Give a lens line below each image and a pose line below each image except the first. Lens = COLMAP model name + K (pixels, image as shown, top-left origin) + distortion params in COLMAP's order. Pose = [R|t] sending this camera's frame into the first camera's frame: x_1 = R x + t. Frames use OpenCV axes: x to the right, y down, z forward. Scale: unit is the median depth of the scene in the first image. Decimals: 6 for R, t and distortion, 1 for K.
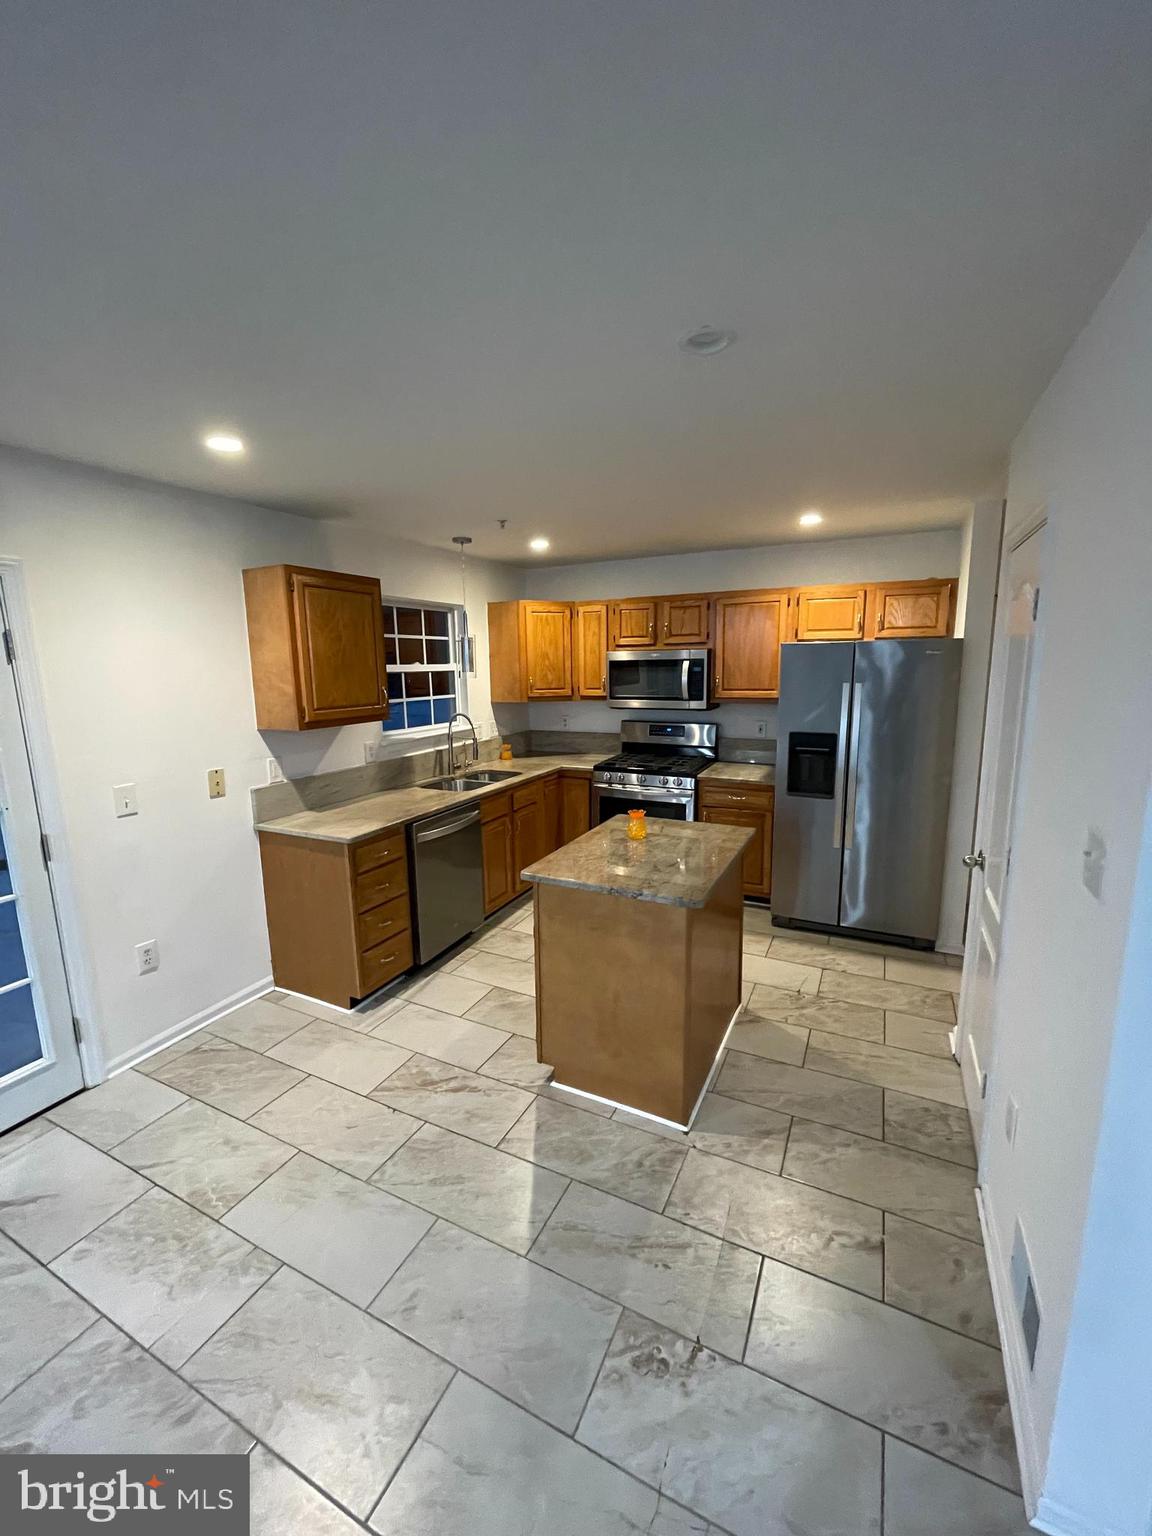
lens RADIAL K [[618.2, 0, 571.7], [0, 618.2, 762.0], [0, 0, 1]] dist [-0.001768, 0.000238]
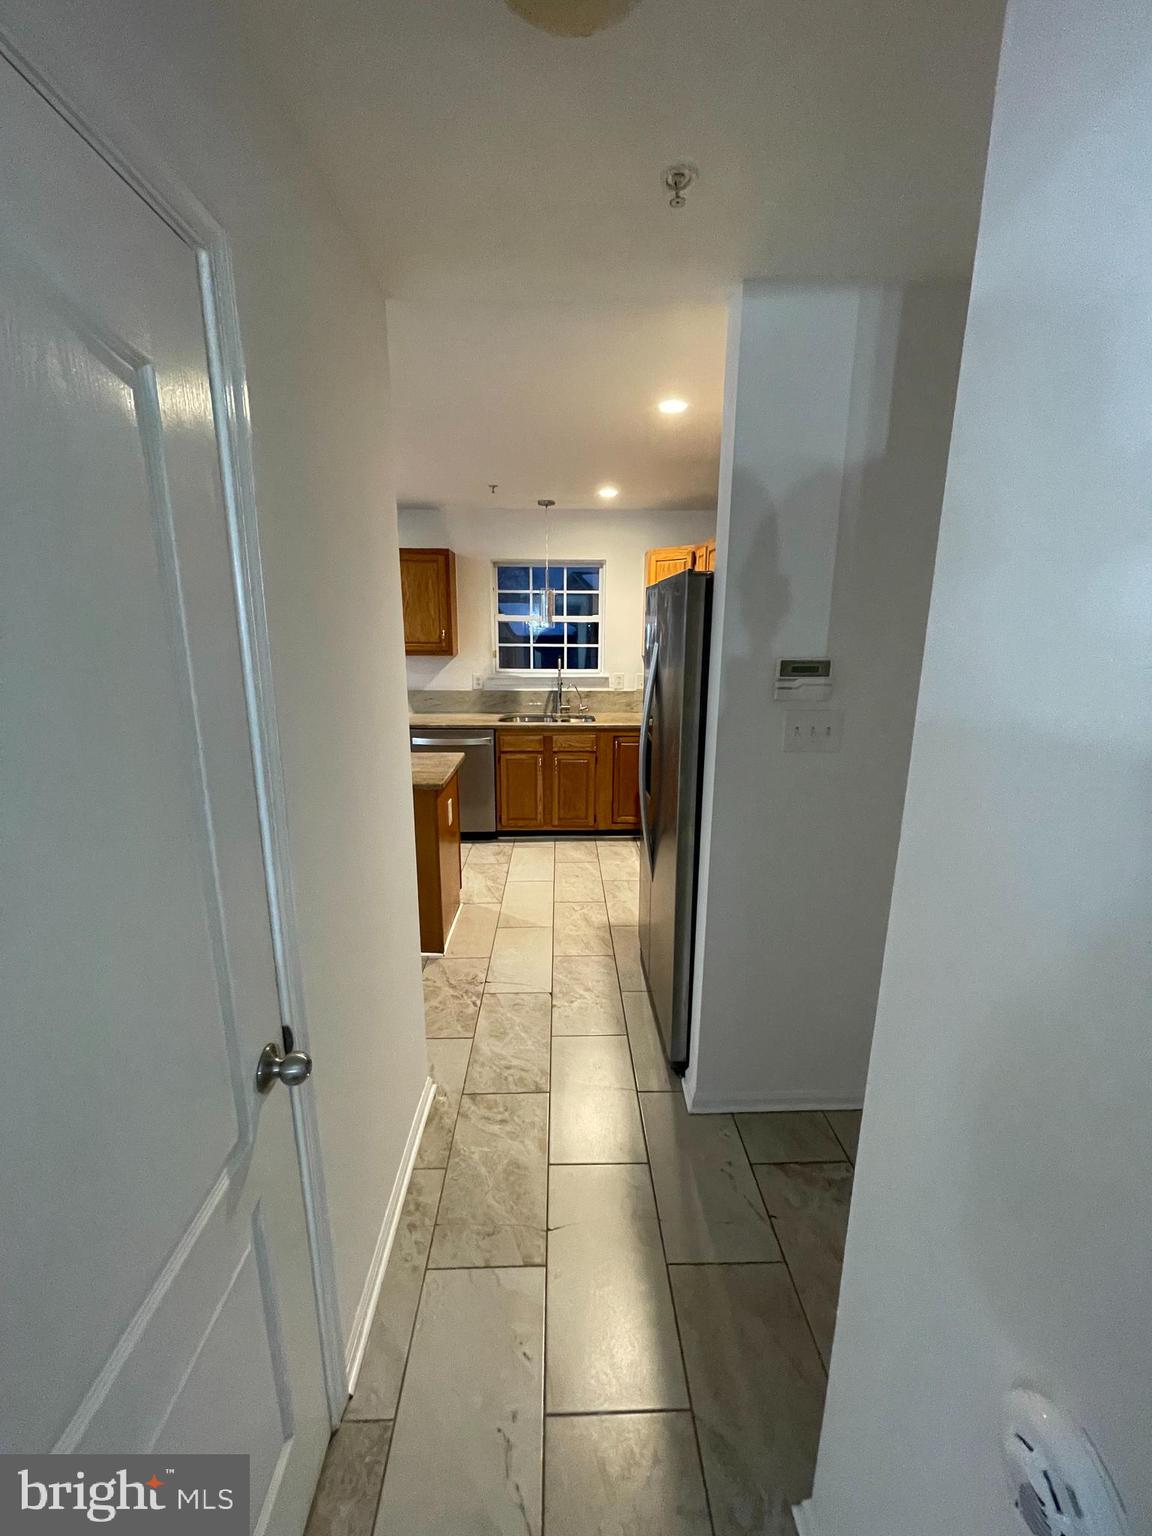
lens RADIAL K [[611.6, 0, 576.0], [0, 611.6, 768.0], [0, 0, 1]] dist [-0.000244, 0.000042]
pose [[0.469108, 0.216260, -0.856253, 0.811959], [-0.153315, 0.974775, 0.162199, -0.070143], [0.869731, 0.055188, 0.490430, 0.476582]]
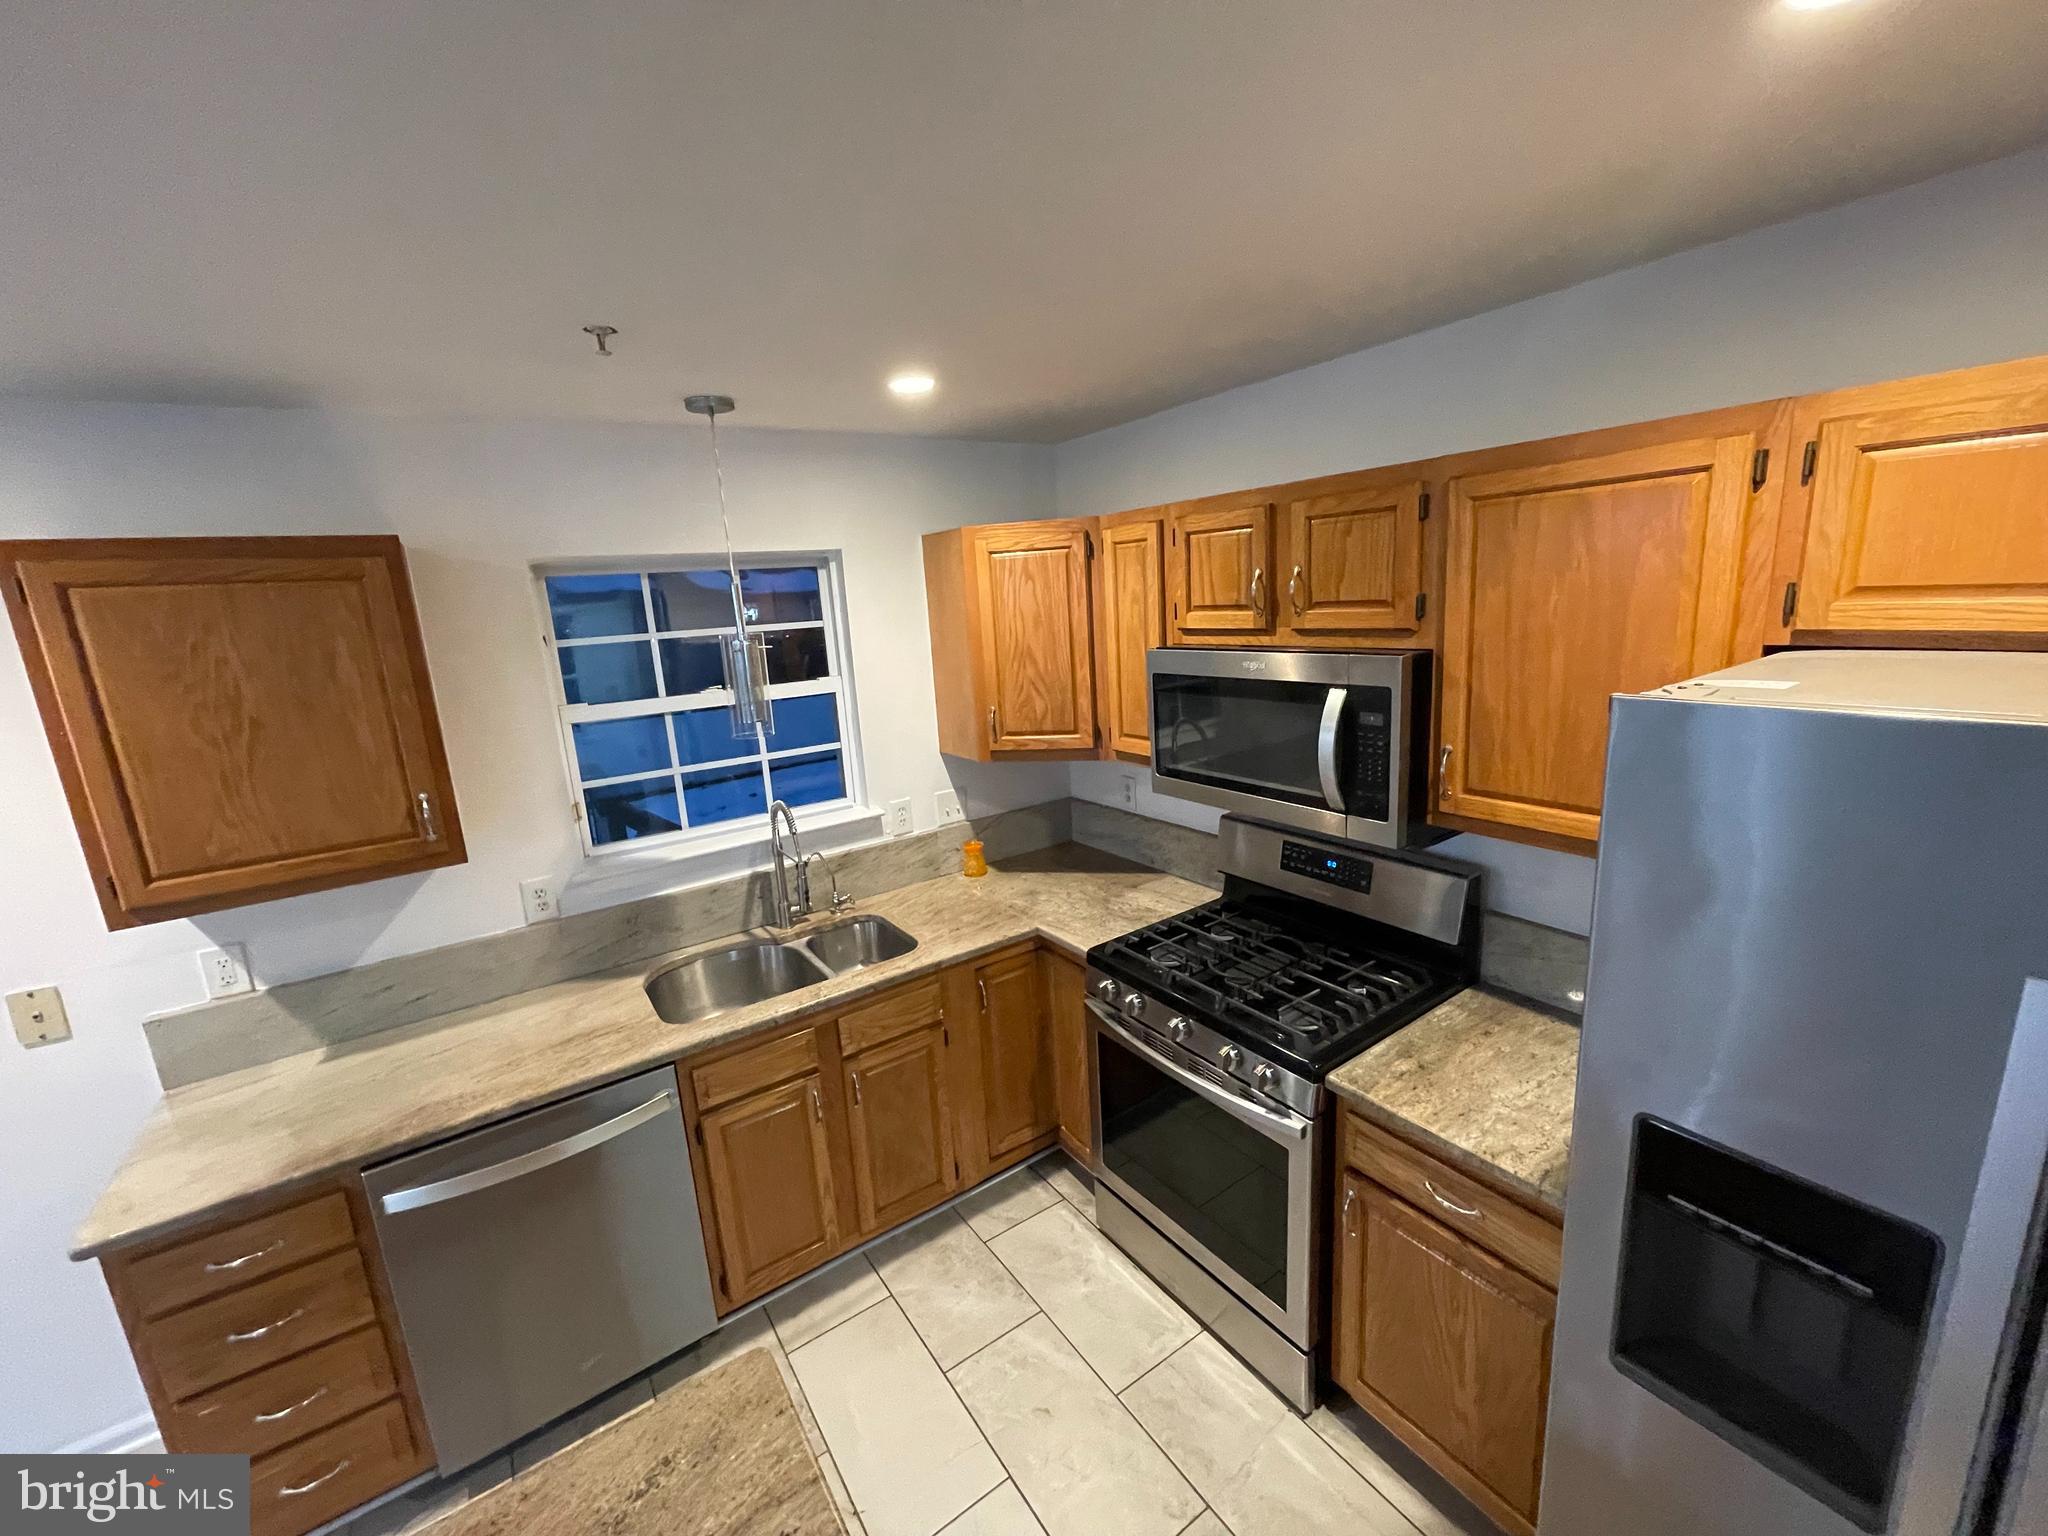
lens RADIAL K [[824.3, 0, 1020.2], [0, 824.3, 768.9], [0, 0, 1]] dist [-0.001768, 0.000238]
pose [[0.870461, 0.065237, -0.487895, 0.252272], [-0.029287, 0.996287, 0.080963, -0.153035], [0.491365, -0.056186, 0.869140, 0.554786]]
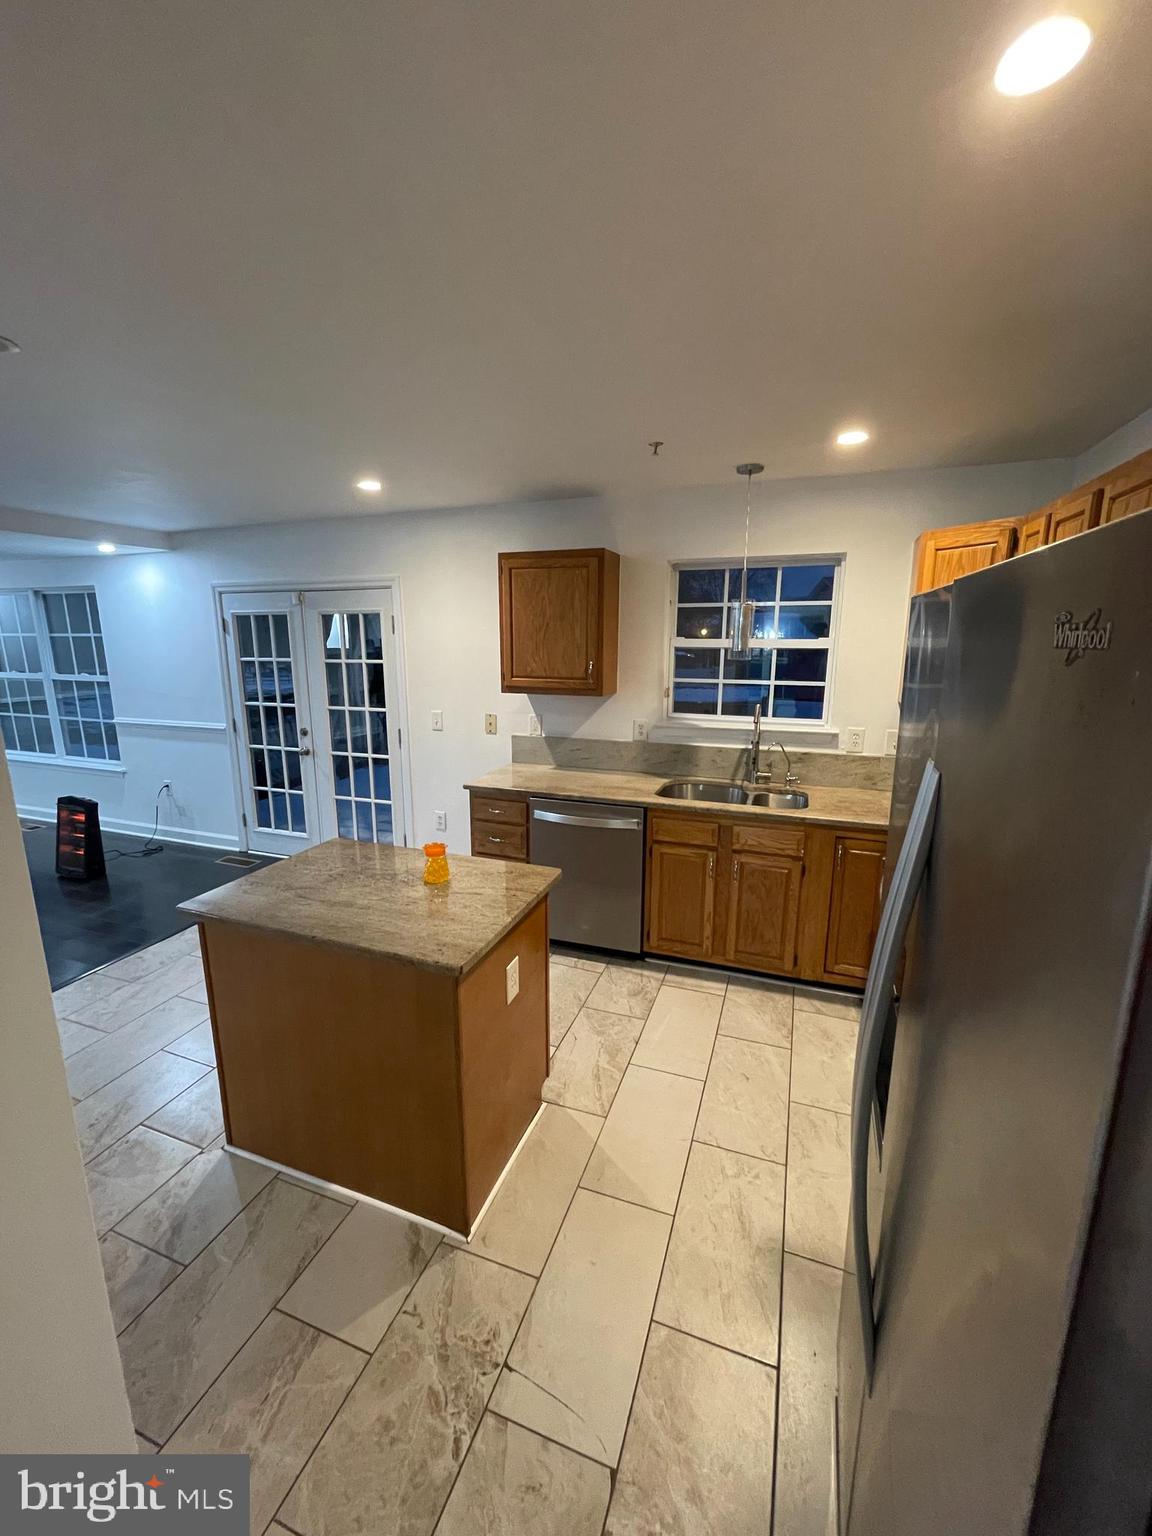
lens RADIAL K [[618.2, 0, 571.7], [0, 618.2, 762.0], [0, 0, 1]] dist [-0.001768, 0.000238]
pose [[0.104128, 0.215914, -0.970844, 0.524205], [-0.160327, 0.967028, 0.197869, -0.121944], [0.981556, 0.135049, 0.135312, 0.668396]]
